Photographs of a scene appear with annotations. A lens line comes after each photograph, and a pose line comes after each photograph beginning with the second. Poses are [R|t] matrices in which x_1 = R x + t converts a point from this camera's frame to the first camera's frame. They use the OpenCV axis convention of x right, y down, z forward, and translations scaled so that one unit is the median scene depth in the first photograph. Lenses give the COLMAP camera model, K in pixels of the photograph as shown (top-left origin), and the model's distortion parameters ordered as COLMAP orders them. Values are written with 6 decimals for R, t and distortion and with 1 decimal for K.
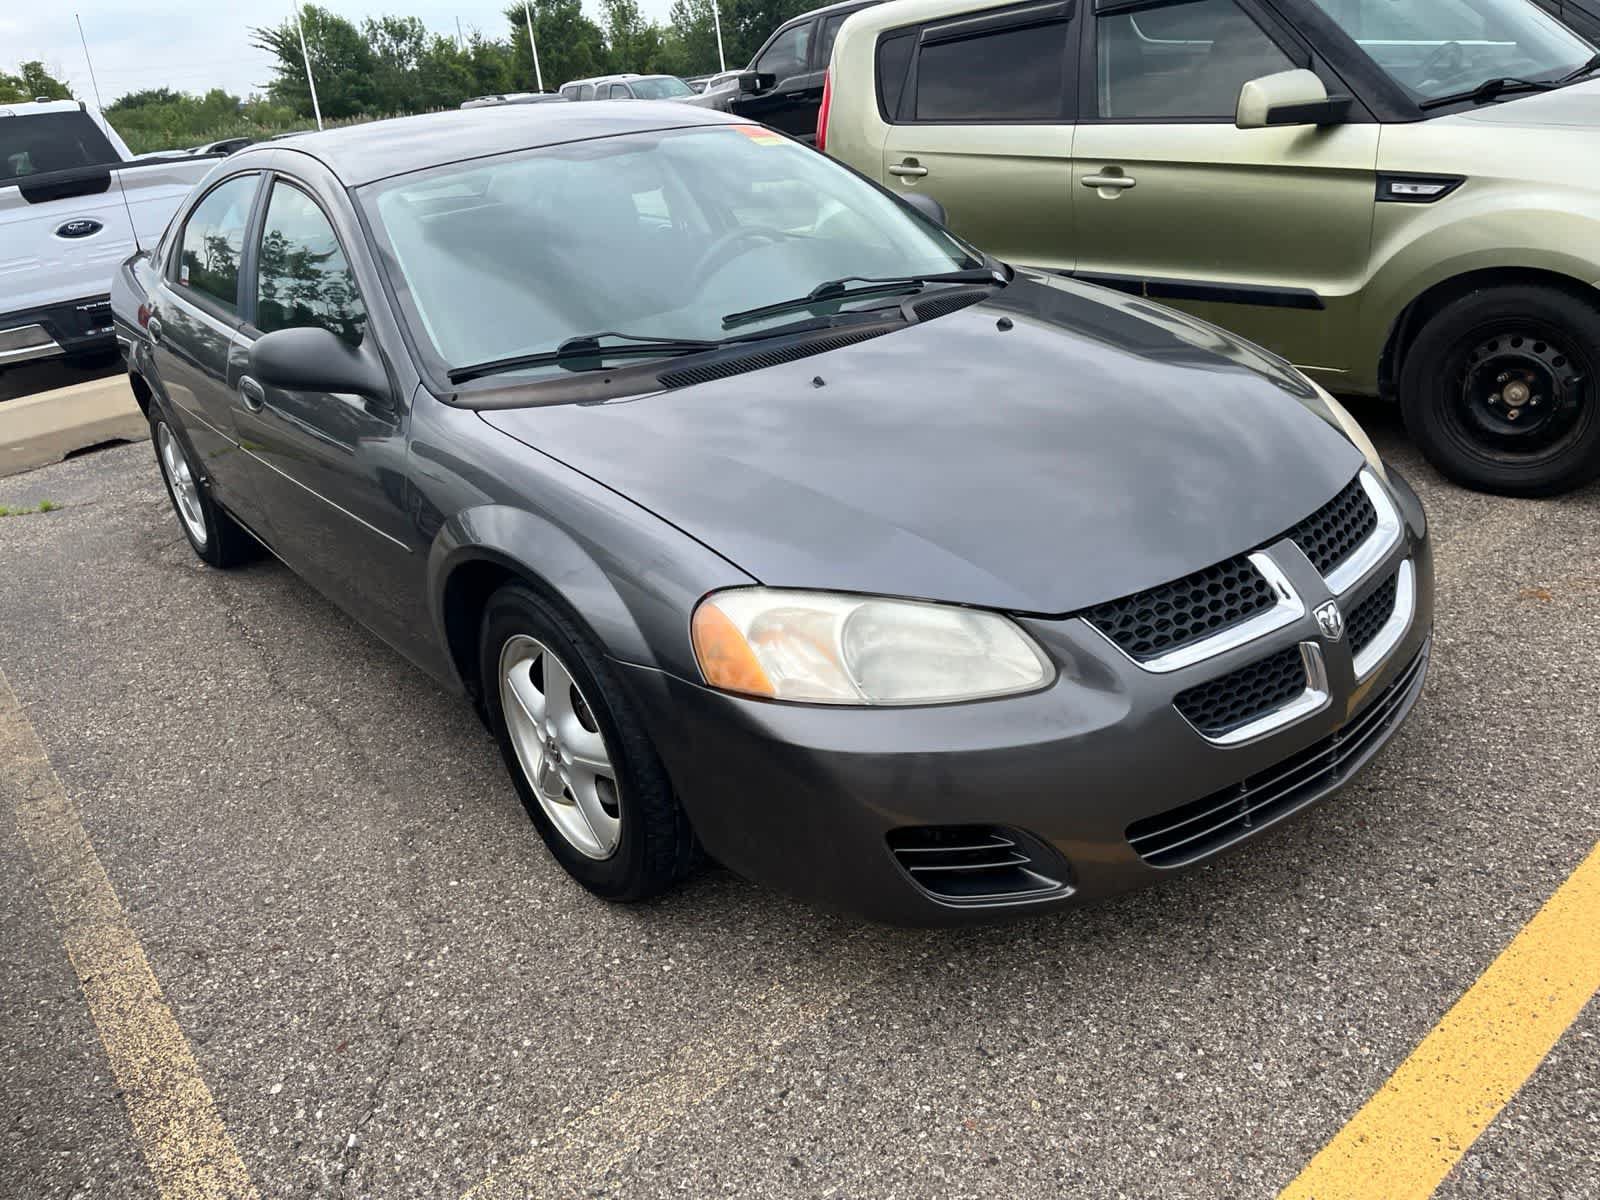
lens RADIAL K [[1210.2, 0, 791.2], [0, 1210.2, 607.0], [0, 0, 1]] dist [0.068536, -0.100761]
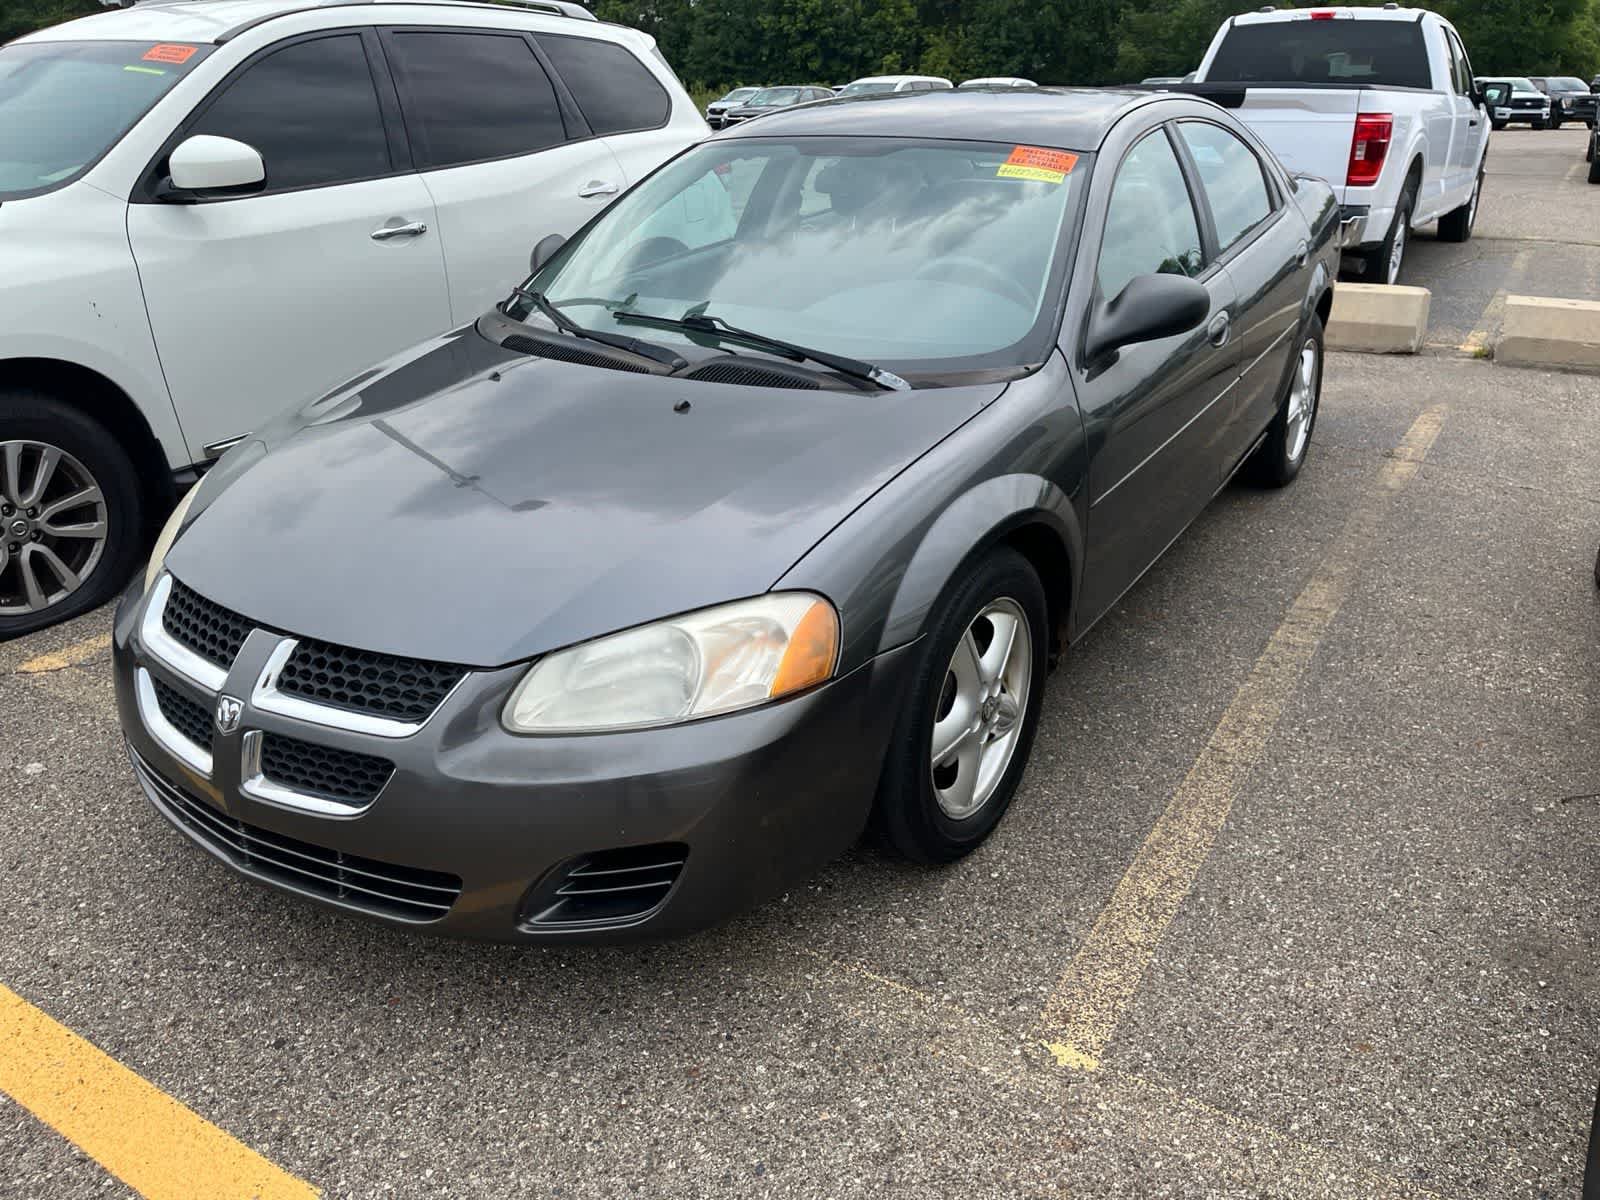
lens RADIAL K [[1210.2, 0, 808.5], [0, 1210.2, 621.4], [0, 0, 1]] dist [0.068536, -0.100761]
pose [[0.326978, 0.487093, -0.809831, 1.222432], [-0.403681, 0.846810, 0.346345, -0.533886], [0.854475, 0.213667, 0.473518, 0.797870]]
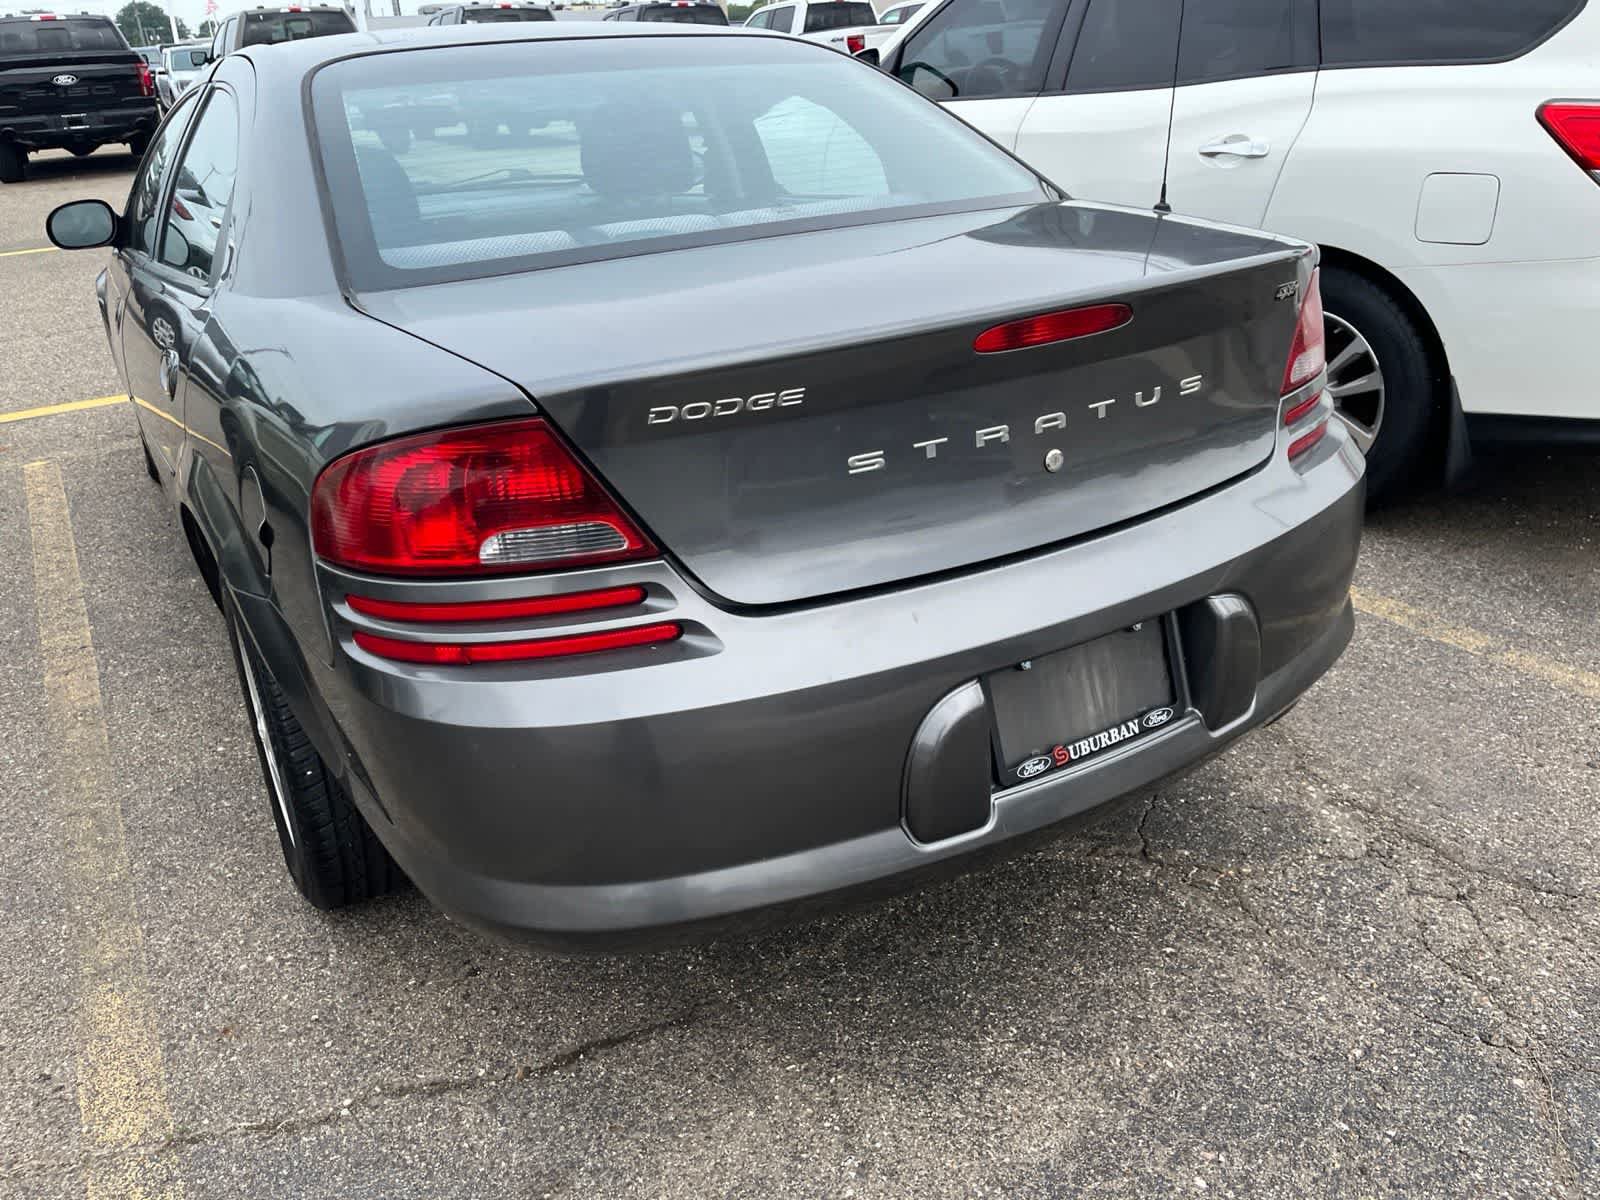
lens RADIAL K [[1210.2, 0, 811.1], [0, 1210.2, 610.9], [0, 0, 1]] dist [0.068536, -0.100761]
pose [[-0.978535, 0.084412, 0.187997, -0.973118], [0.197269, 0.647564, 0.736034, -1.161401], [-0.059610, 0.757321, -0.650316, 2.943341]]
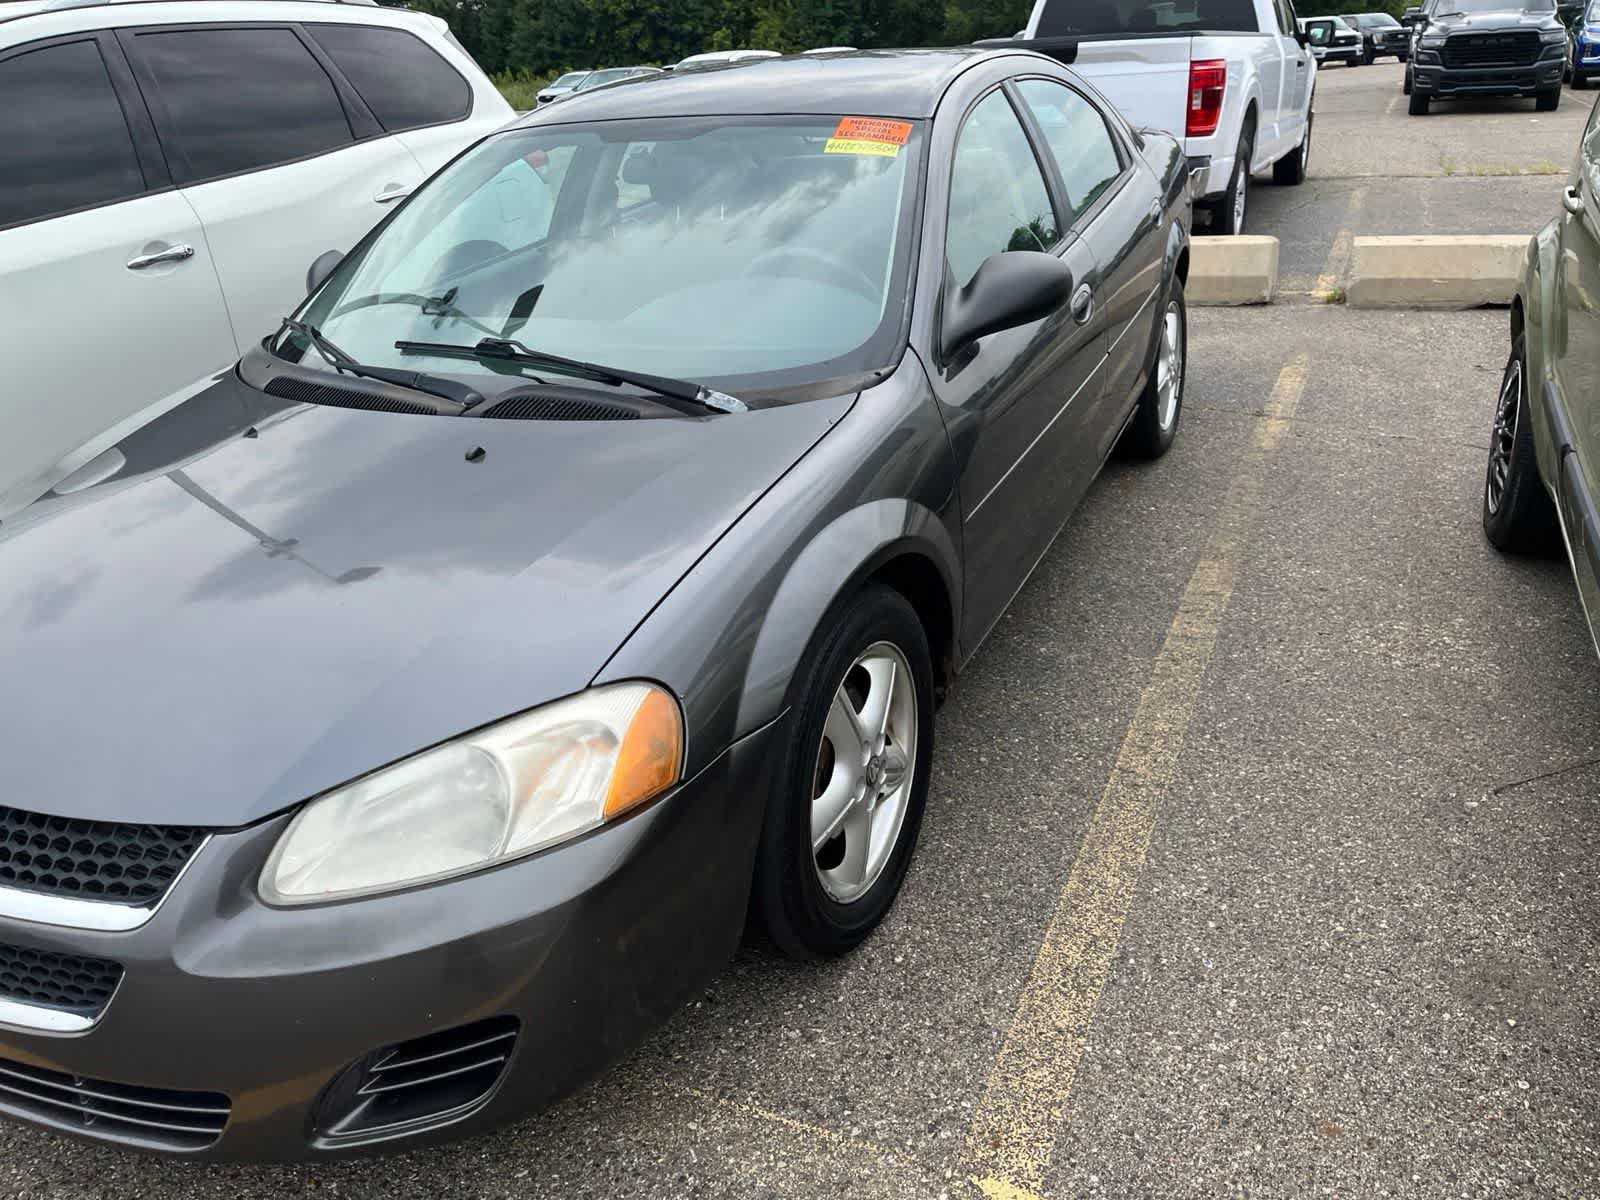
lens RADIAL K [[1210.2, 0, 815.5], [0, 1210.2, 621.3], [0, 0, 1]] dist [0.068536, -0.100761]
pose [[0.450770, 0.460389, -0.764754, 1.078903], [-0.349005, 0.879435, 0.323713, -0.547965], [0.821585, 0.120983, 0.557101, 0.891869]]
